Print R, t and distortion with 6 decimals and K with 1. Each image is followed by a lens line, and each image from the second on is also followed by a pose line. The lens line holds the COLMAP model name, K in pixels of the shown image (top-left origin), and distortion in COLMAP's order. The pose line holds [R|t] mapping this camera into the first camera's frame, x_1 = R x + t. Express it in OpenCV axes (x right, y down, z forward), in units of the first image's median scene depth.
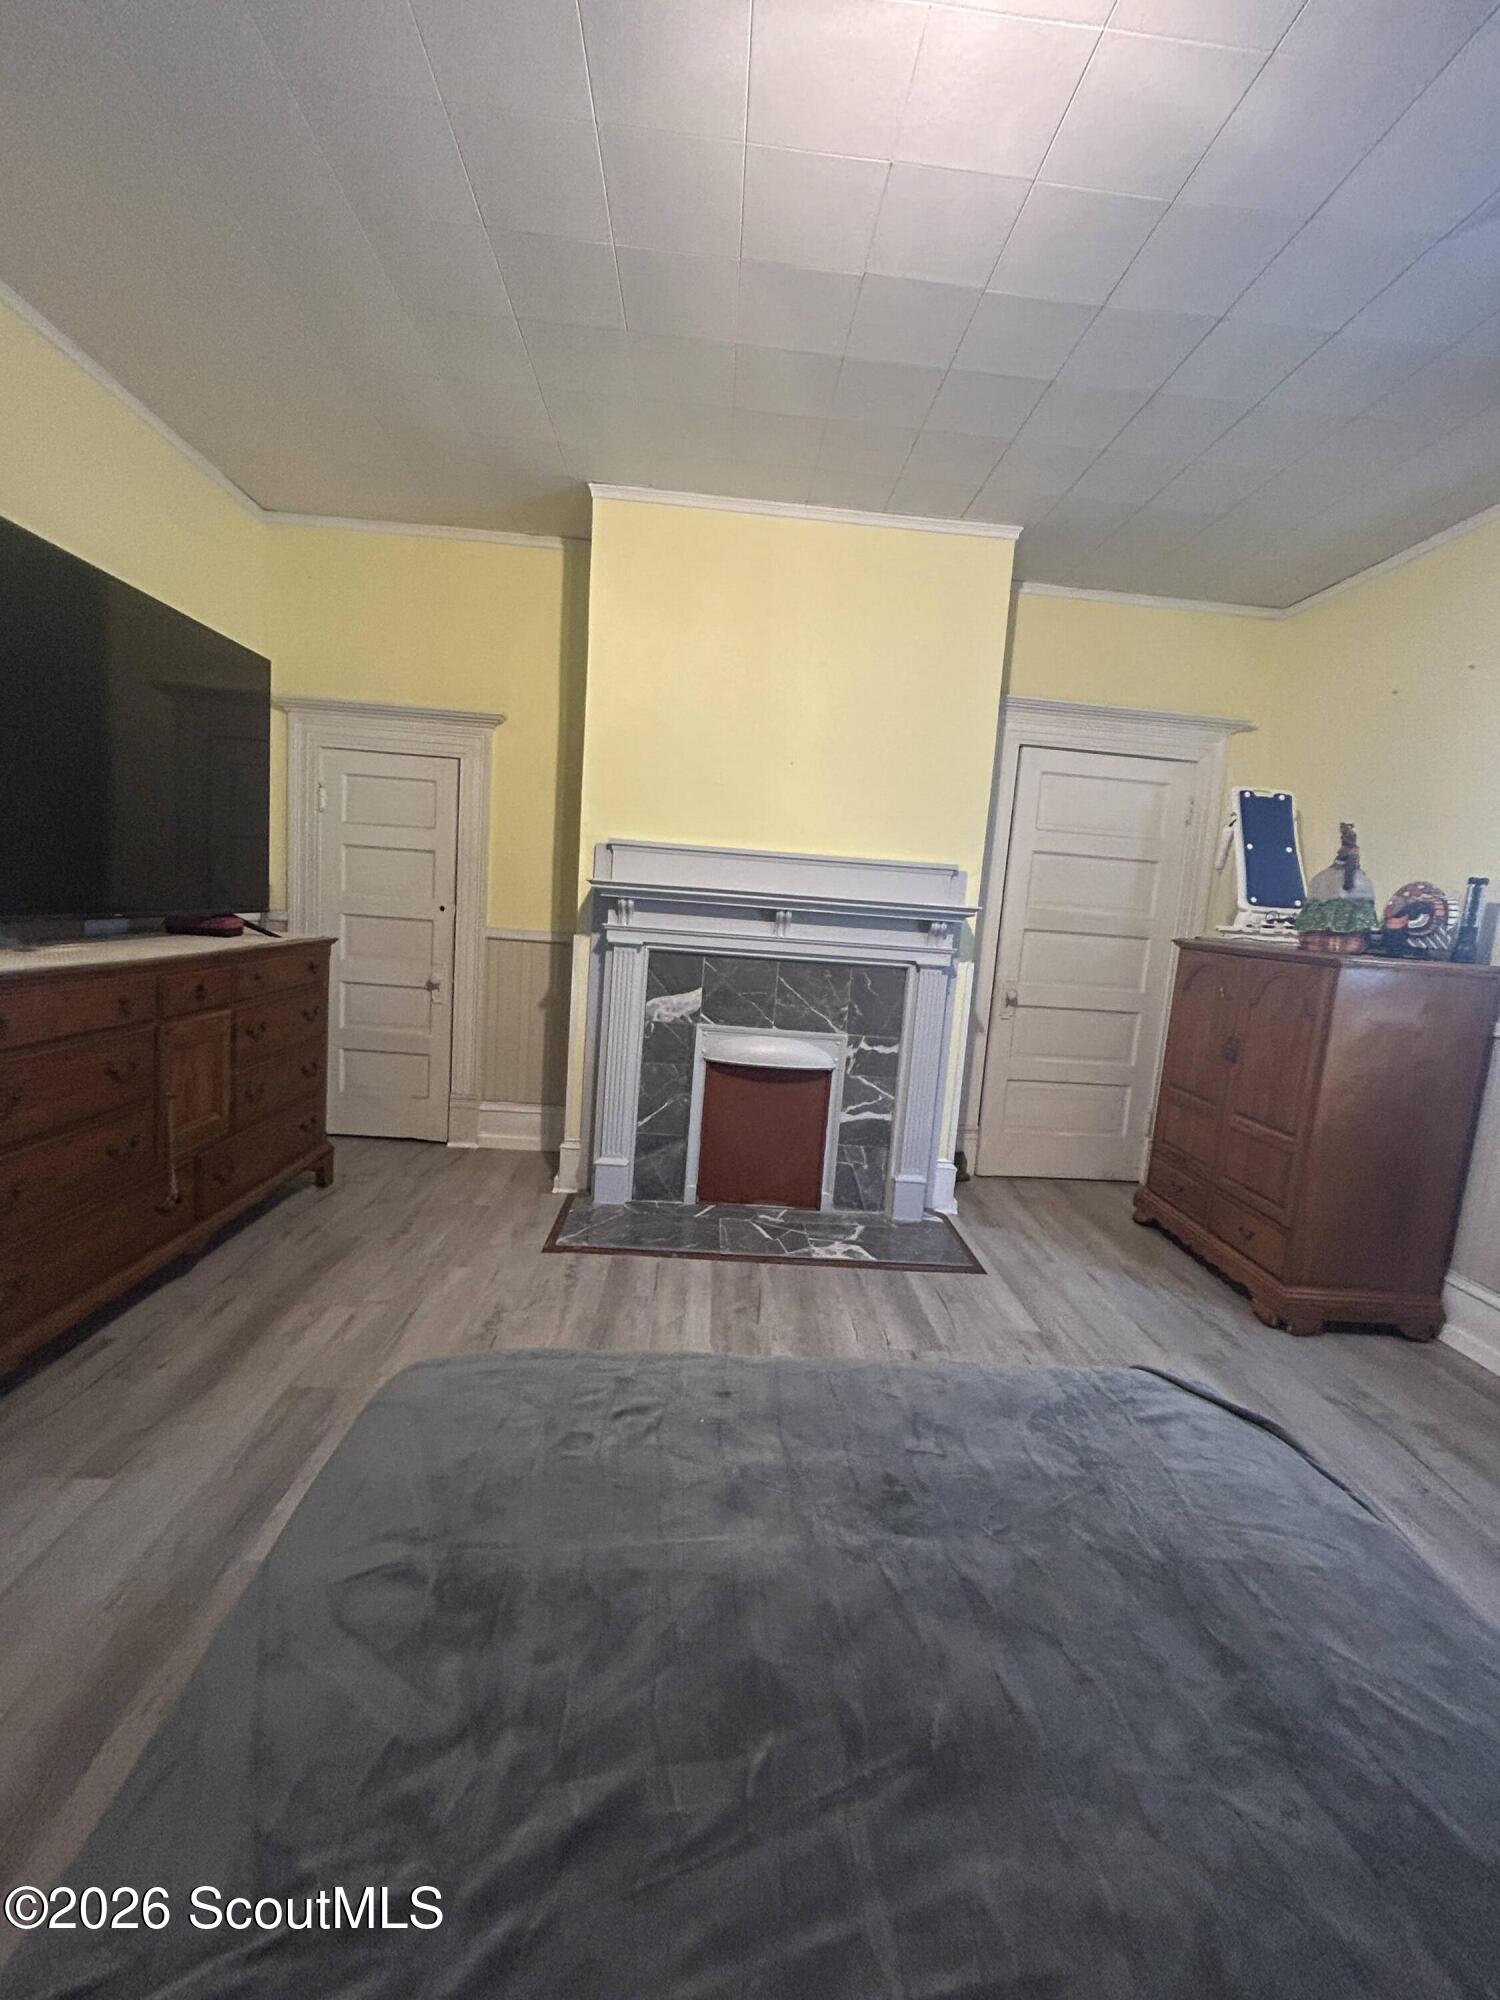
lens RADIAL K [[816.8, 0, 751.2], [0, 816.8, 998.8], [0, 0, 1]] dist [0.014262, -0.001173]
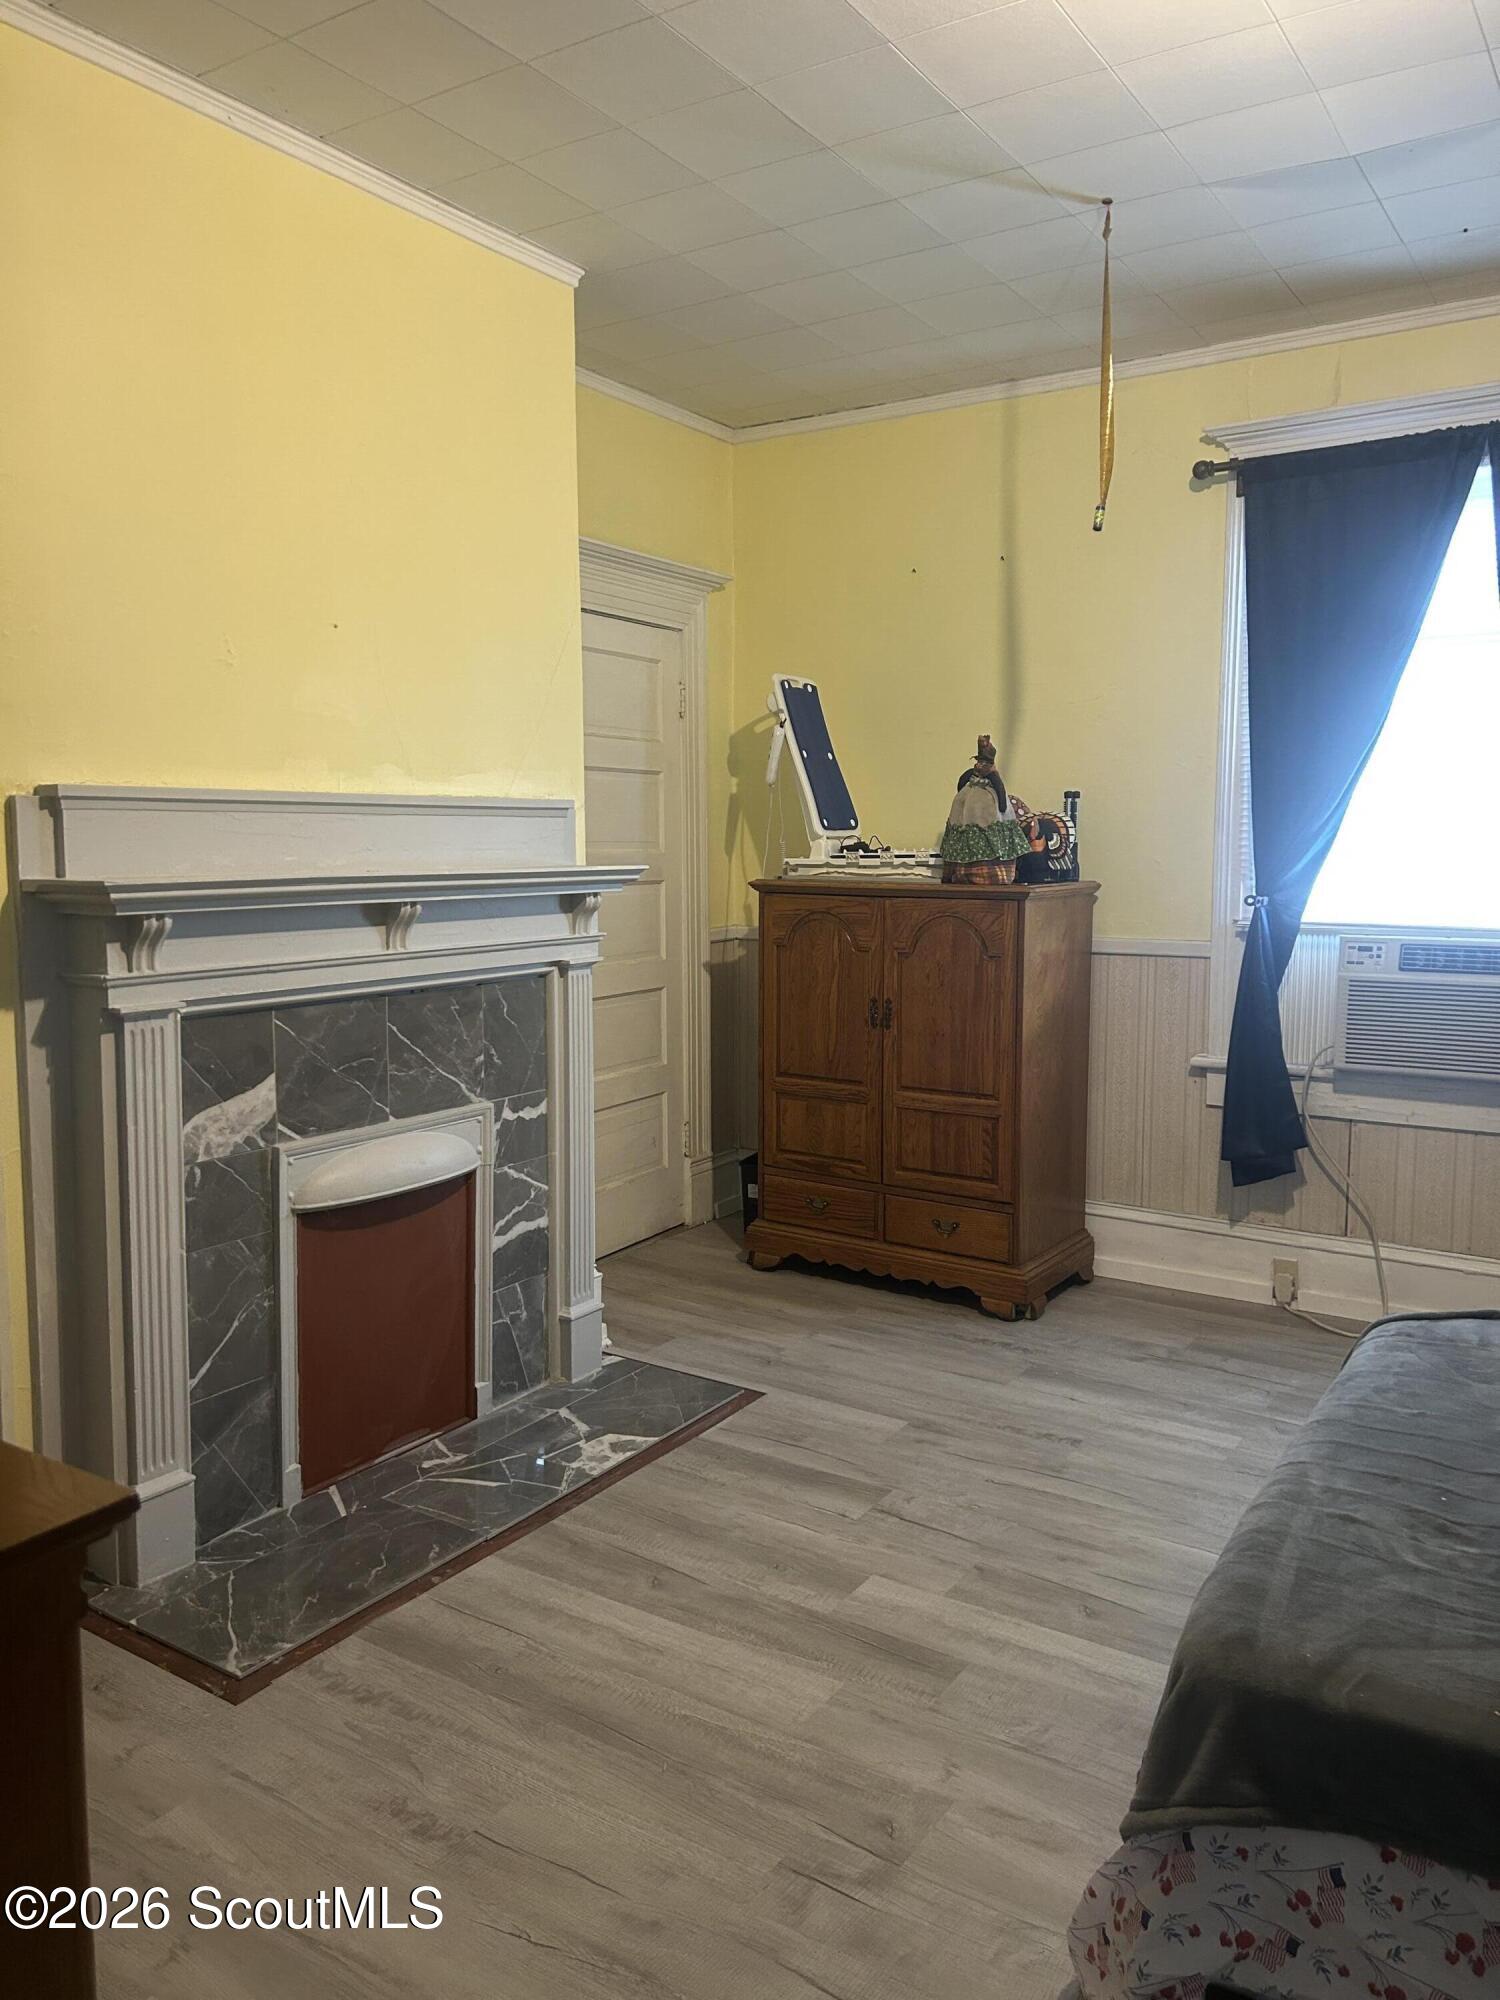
lens RADIAL K [[1506.8, 0, 755.9], [0, 1506.8, 996.0], [0, 0, 1]] dist [0.064191, -0.020854]
pose [[0.586896, -0.161093, 0.793475, -0.617883], [0.143468, 0.985190, 0.093899, -0.105144], [-0.796850, 0.058730, 0.601316, 0.201969]]
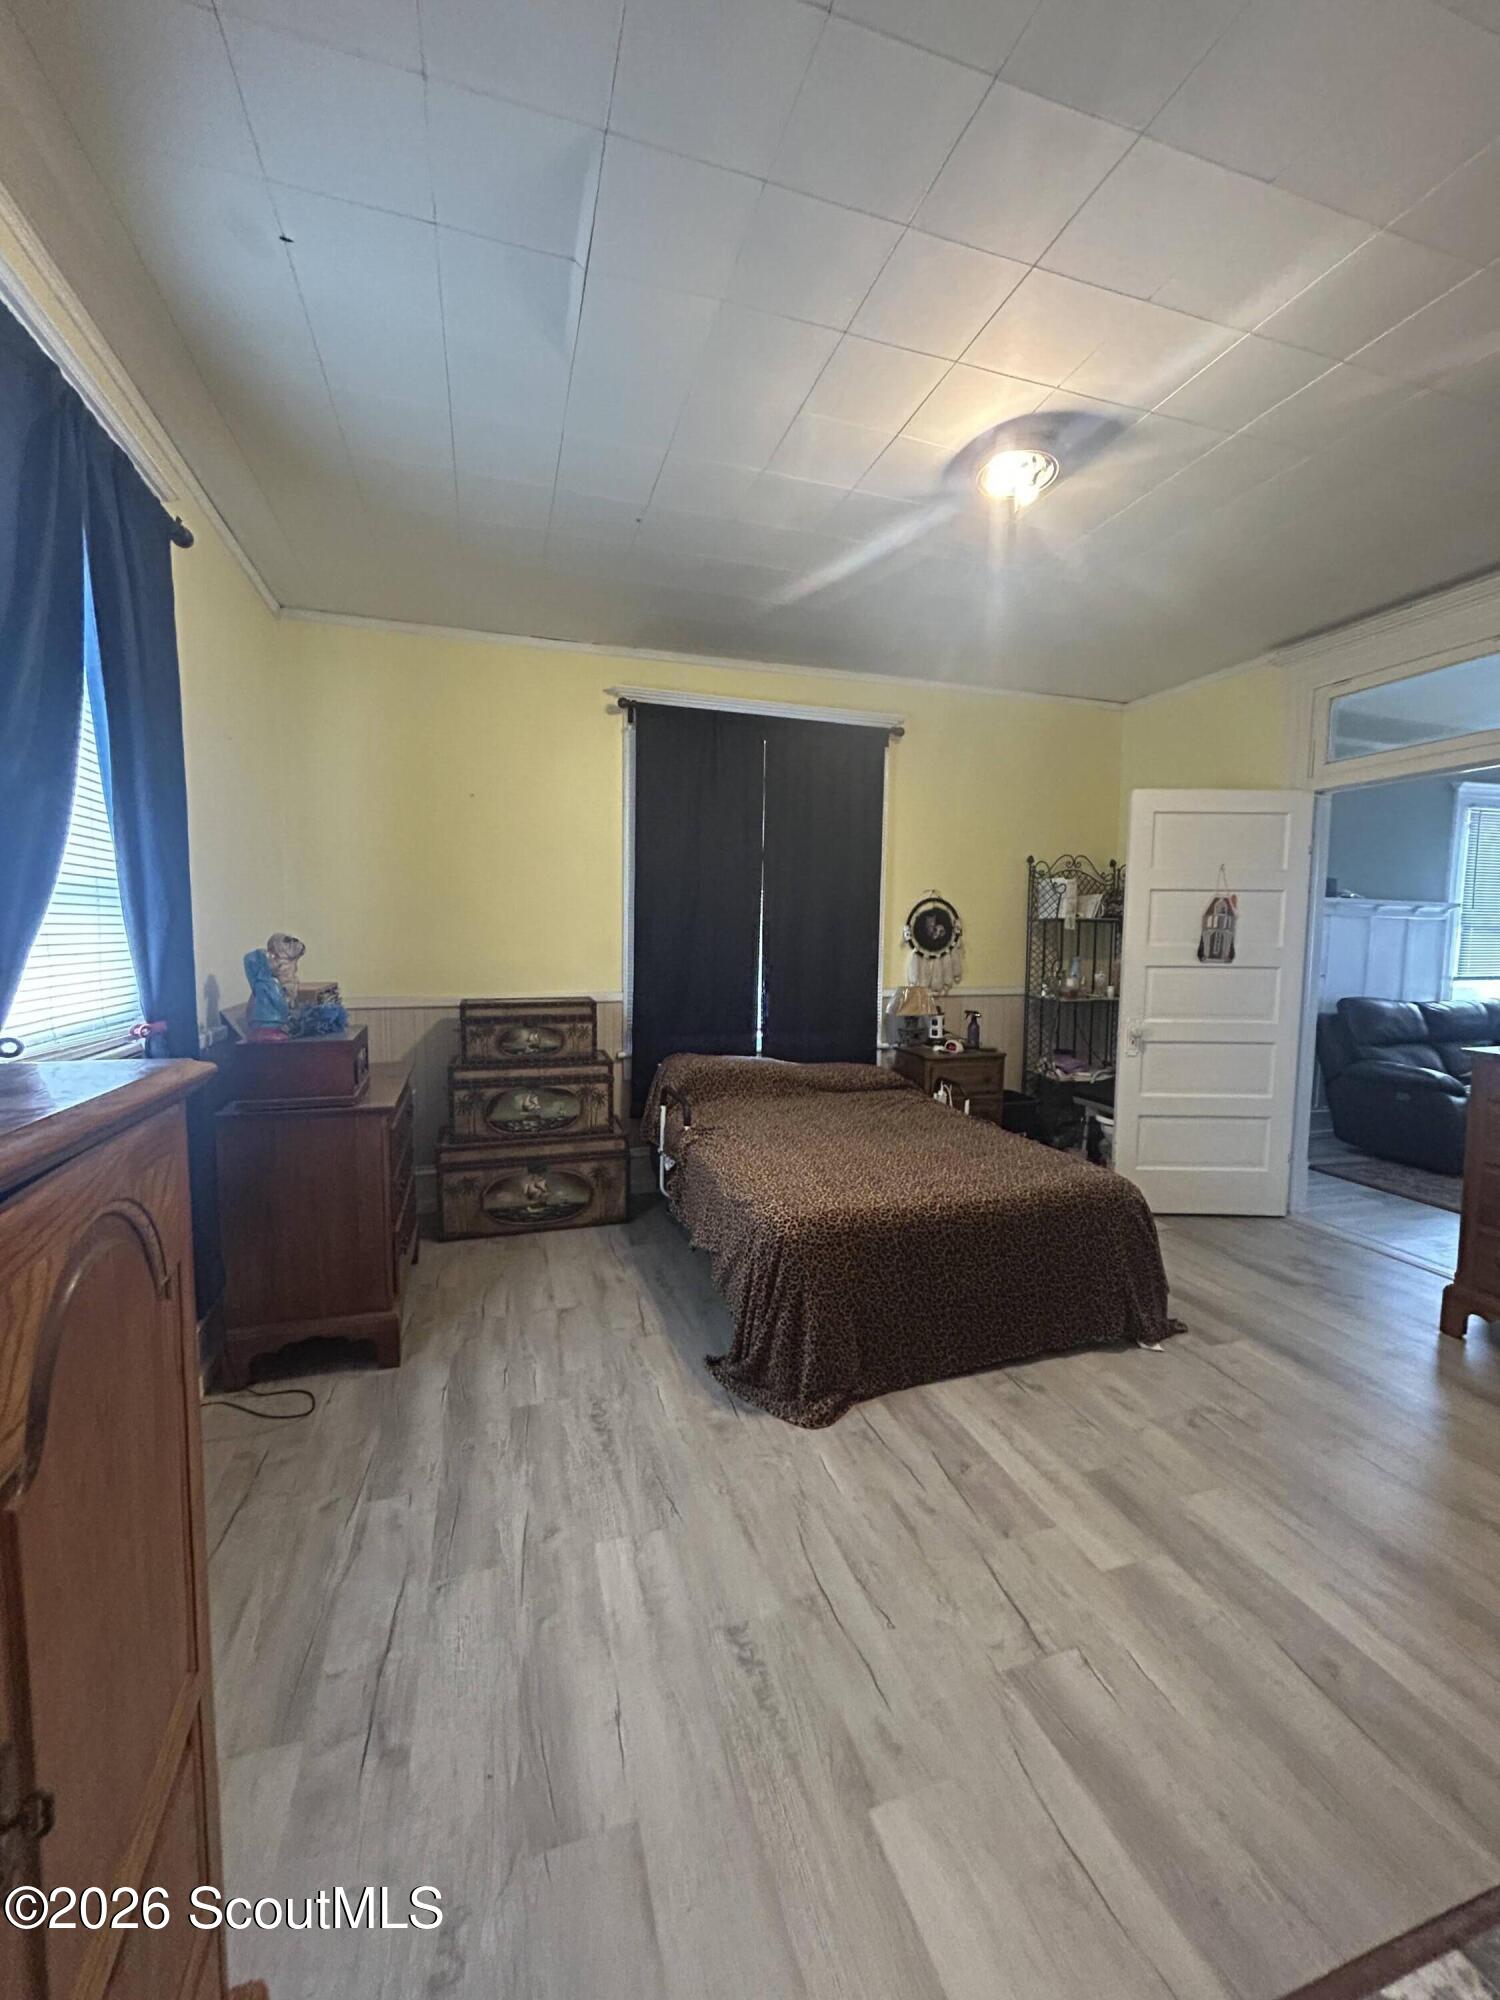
lens RADIAL K [[816.8, 0, 756.9], [0, 816.8, 999.5], [0, 0, 1]] dist [0.014262, -0.001173]
pose [[-0.961239, -0.067984, -0.267204, 0.469596], [-0.119042, 0.976474, 0.179800, -0.128317], [0.248694, 0.204639, -0.946718, 1.089963]]
